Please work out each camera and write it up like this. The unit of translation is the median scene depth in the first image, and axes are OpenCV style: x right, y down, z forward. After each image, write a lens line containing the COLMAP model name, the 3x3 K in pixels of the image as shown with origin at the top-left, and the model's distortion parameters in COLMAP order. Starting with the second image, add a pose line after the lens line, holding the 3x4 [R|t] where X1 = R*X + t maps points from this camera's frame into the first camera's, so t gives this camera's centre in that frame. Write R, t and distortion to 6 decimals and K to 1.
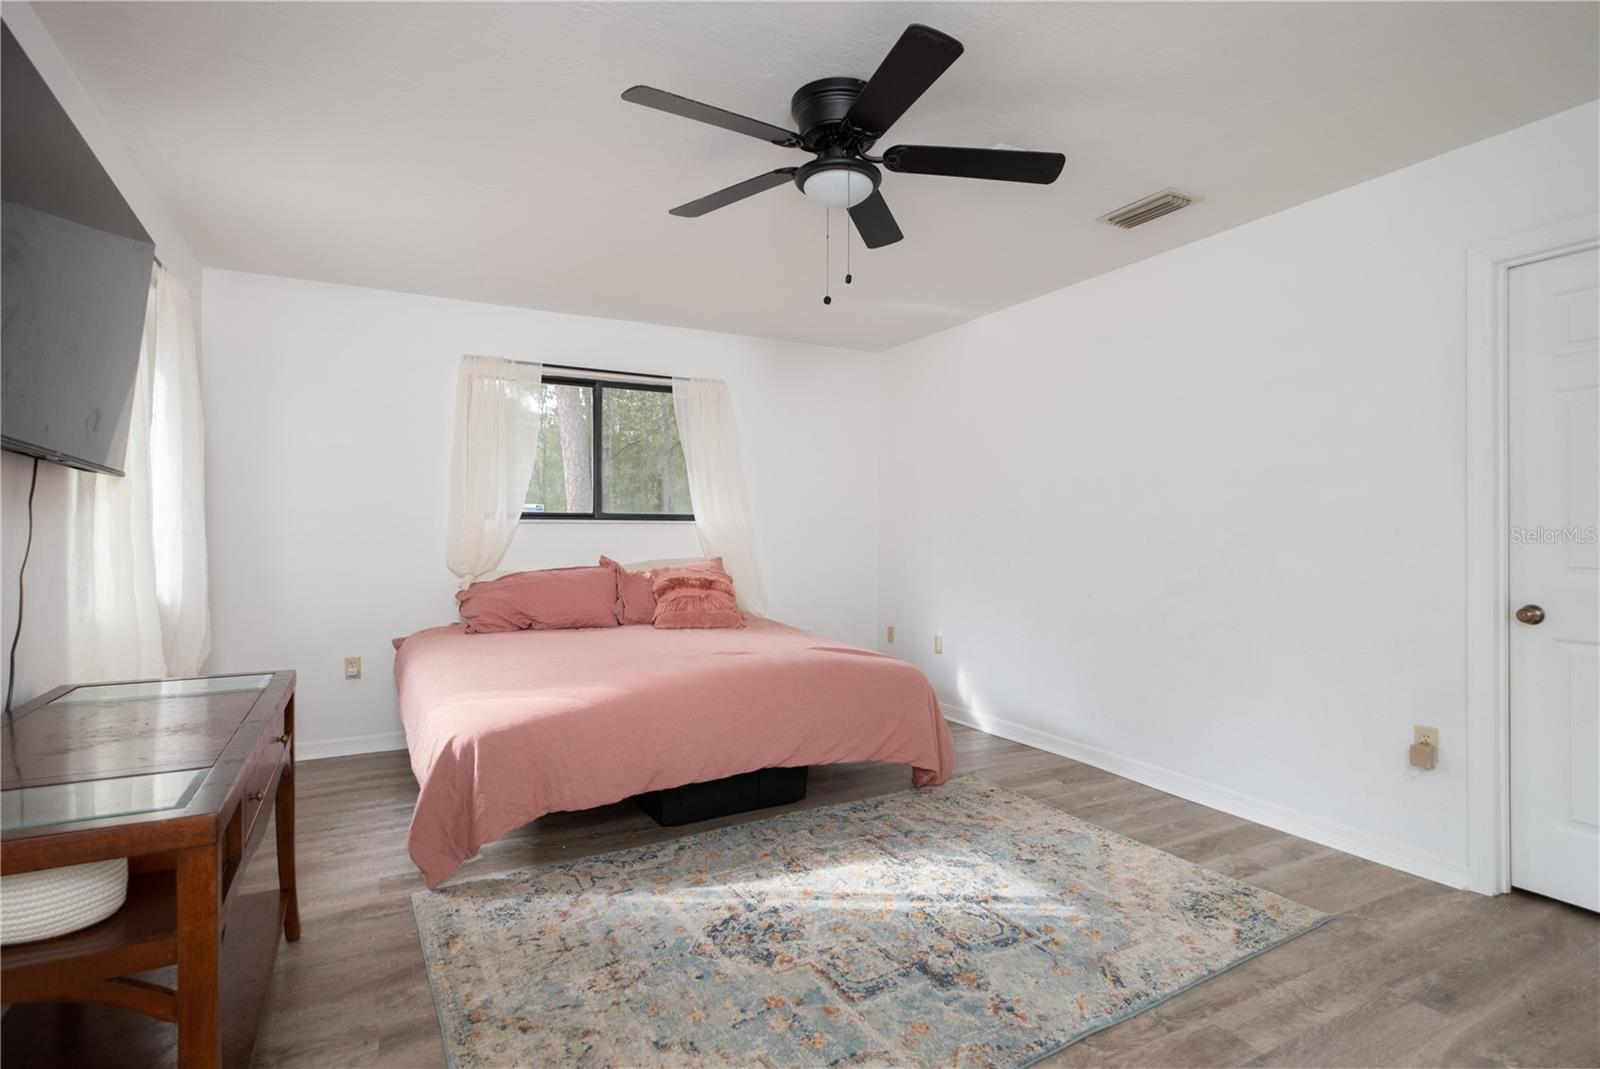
lens RADIAL K [[728.0, 0, 797.9], [0, 728.0, 533.7], [0, 0, 1]] dist [-0.005284, 0.000149]
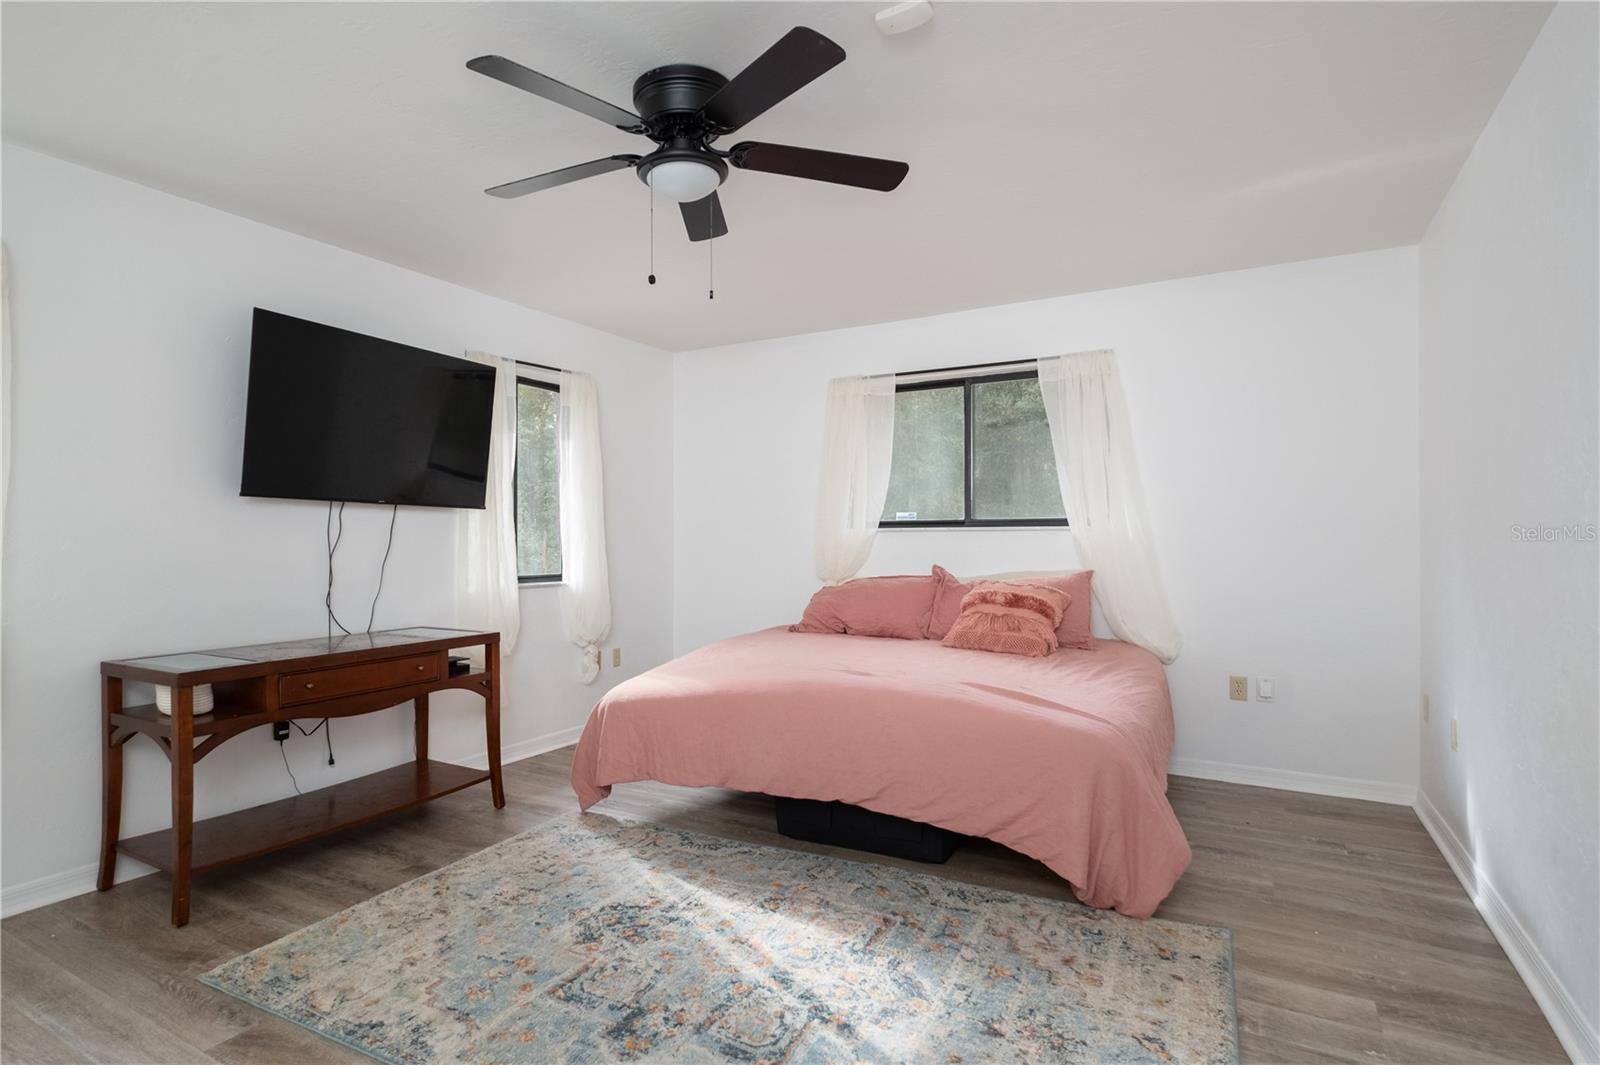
lens RADIAL K [[803.6, 0, 799.8], [0, 803.6, 536.9], [0, 0, 1]] dist [-0.004172, 0.001303]
pose [[0.570332, -0.006064, -0.821392, 0.809149], [0.001721, 0.999979, -0.006187, -0.000471], [0.821413, 0.002115, 0.570331, 0.423485]]
